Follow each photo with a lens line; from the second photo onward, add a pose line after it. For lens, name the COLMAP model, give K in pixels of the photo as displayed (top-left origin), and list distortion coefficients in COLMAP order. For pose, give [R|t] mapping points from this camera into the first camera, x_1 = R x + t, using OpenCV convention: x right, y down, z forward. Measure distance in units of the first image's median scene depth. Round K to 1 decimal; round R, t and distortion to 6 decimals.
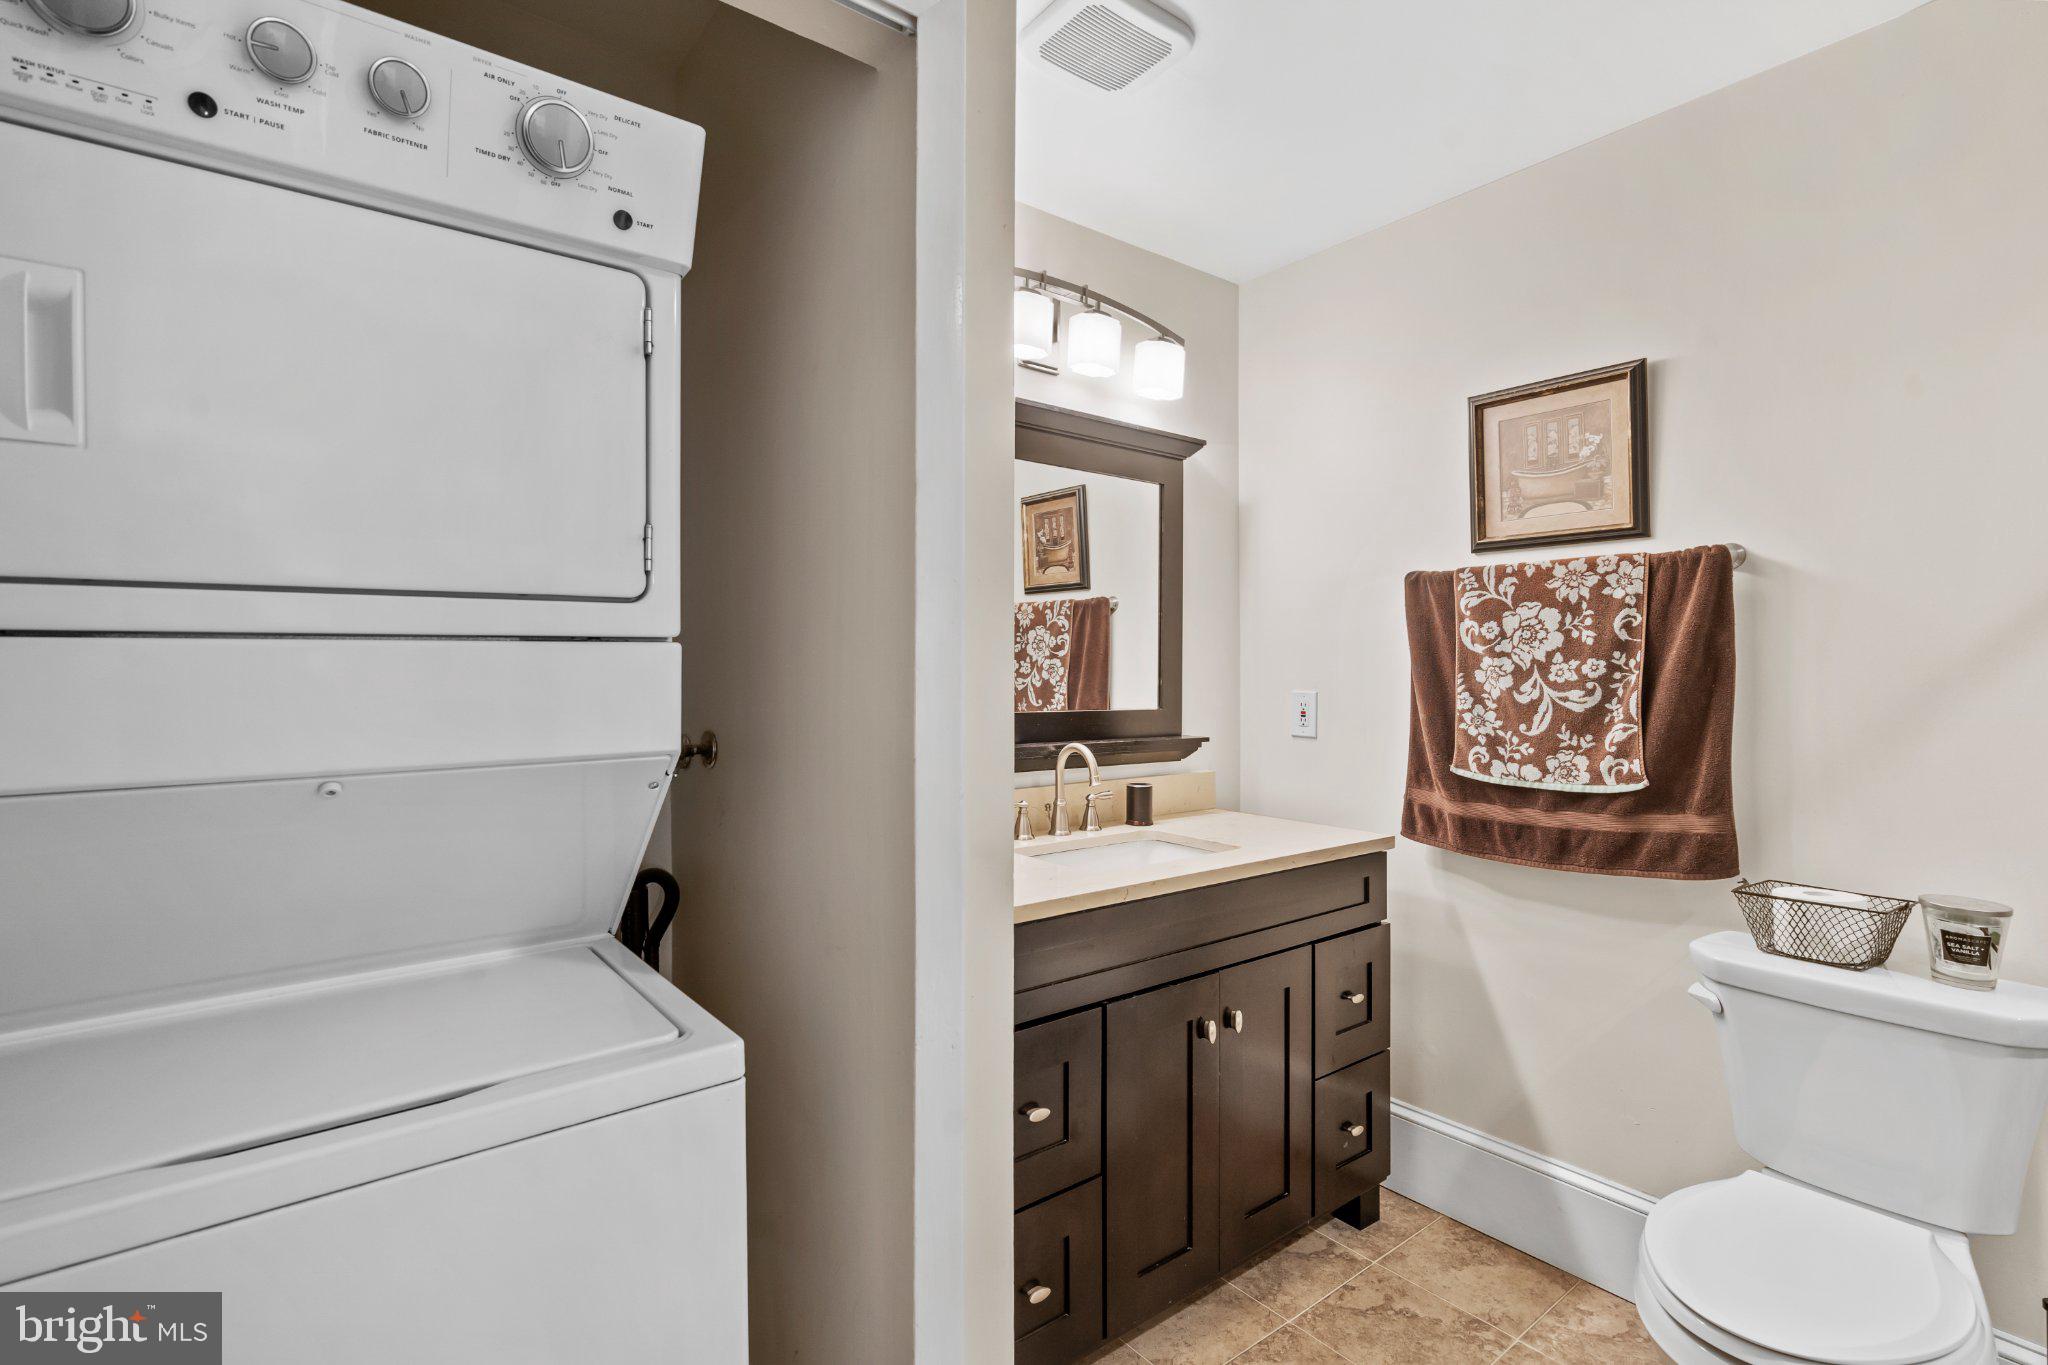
lens RADIAL K [[936.3, 0, 1007.7], [0, 936.3, 690.7], [0, 0, 1]] dist [-0.003223, 0.001059]
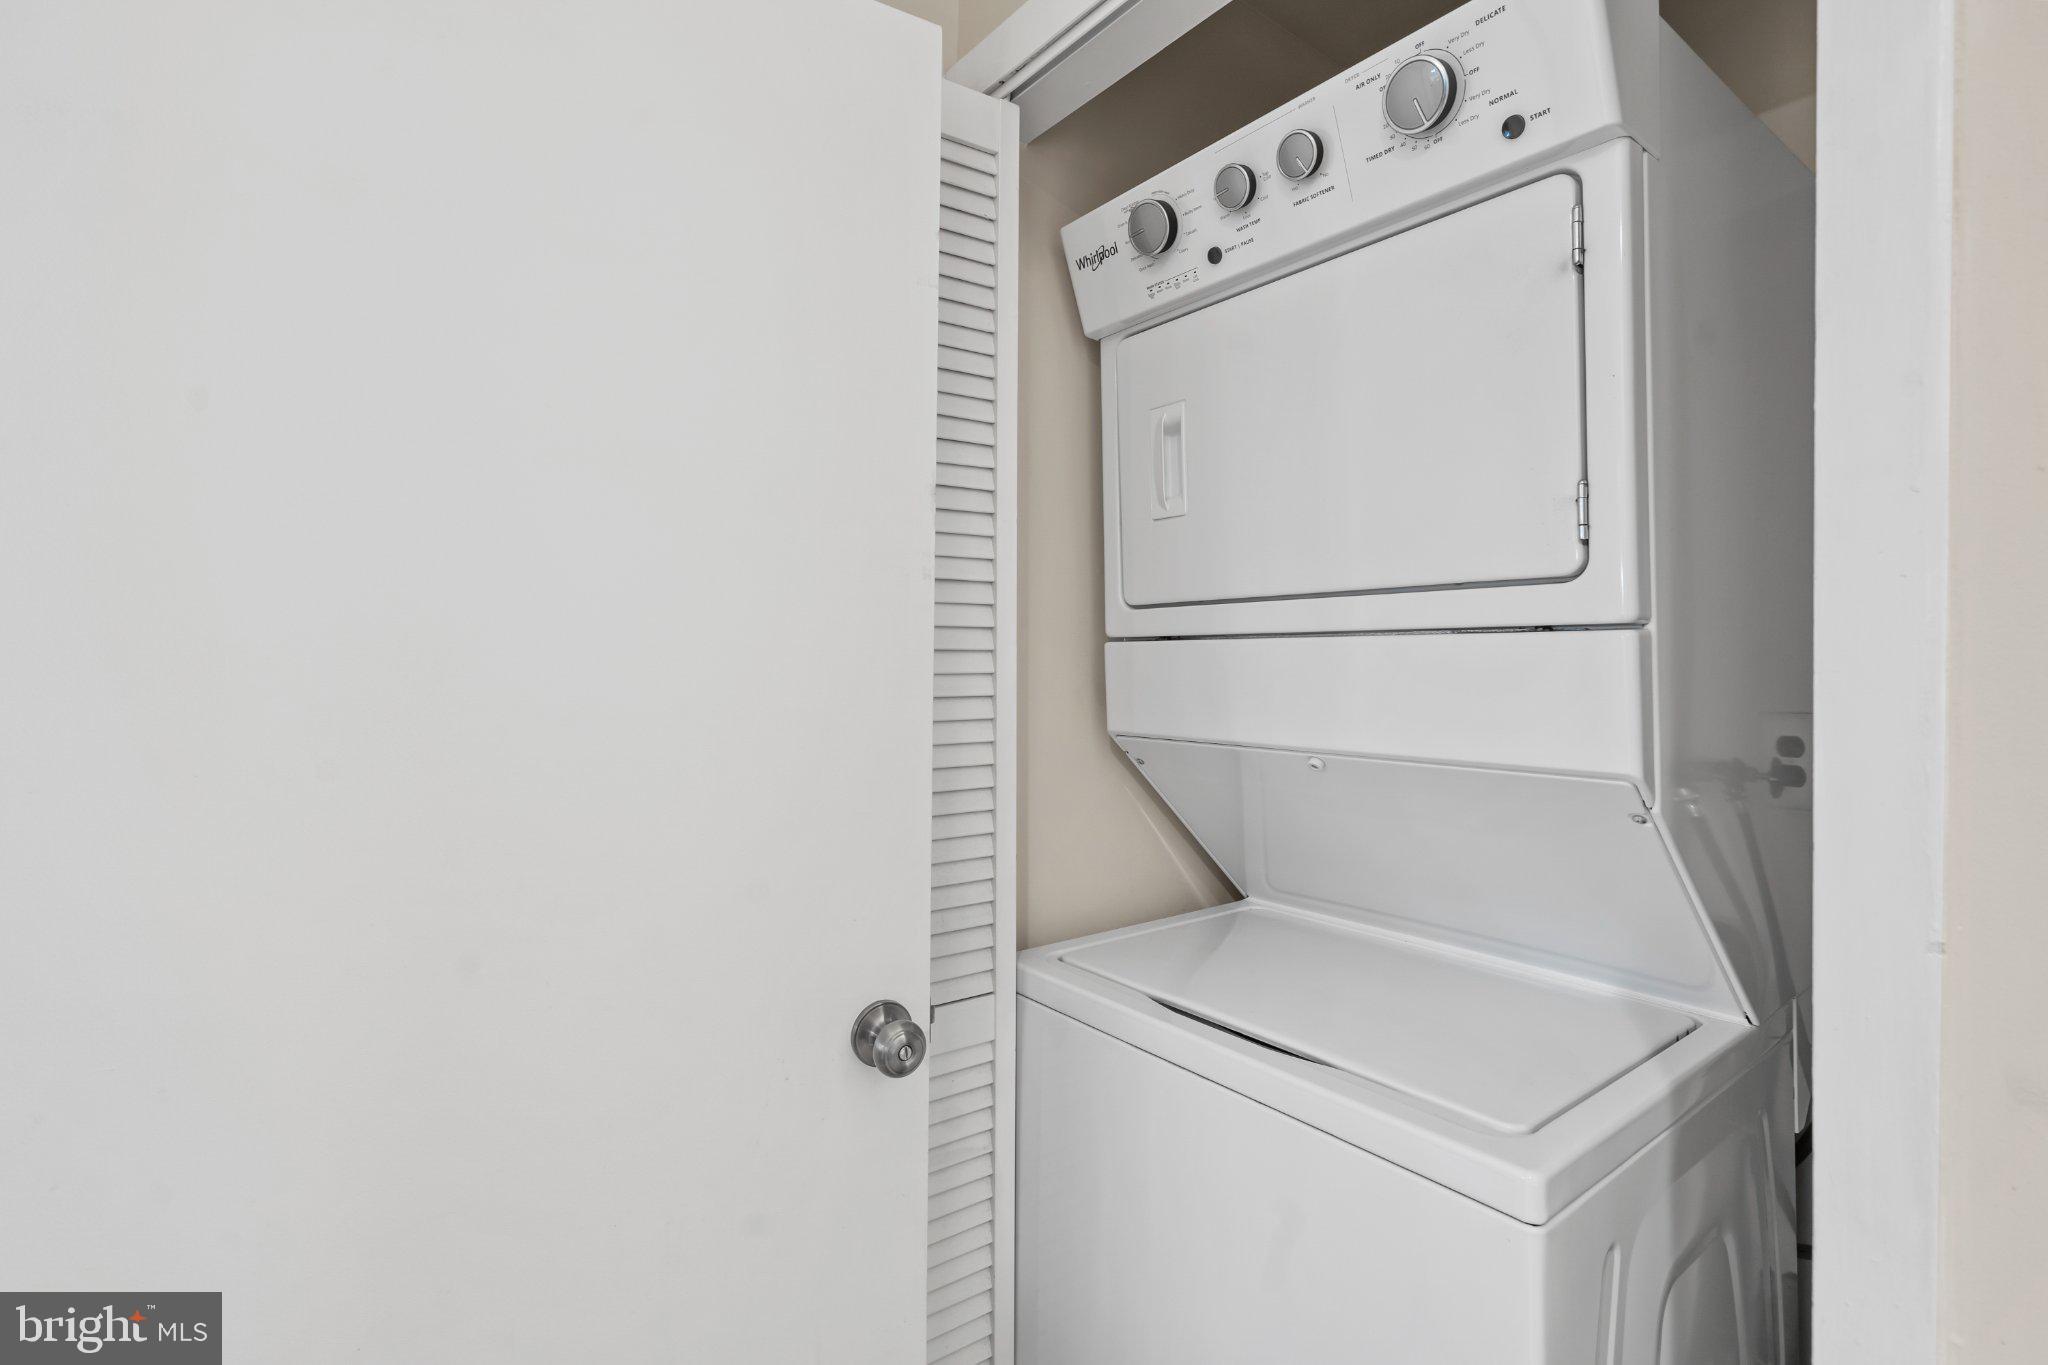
lens RADIAL K [[957.2, 0, 1023.3], [0, 957.2, 663.2], [0, 0, 1]] dist [-0.001414, 0.000169]
pose [[0.000063, 0.010362, -0.999946, 0.463751], [-0.026086, 0.999606, 0.010356, -0.023476], [0.999660, 0.026084, 0.000334, 0.597363]]
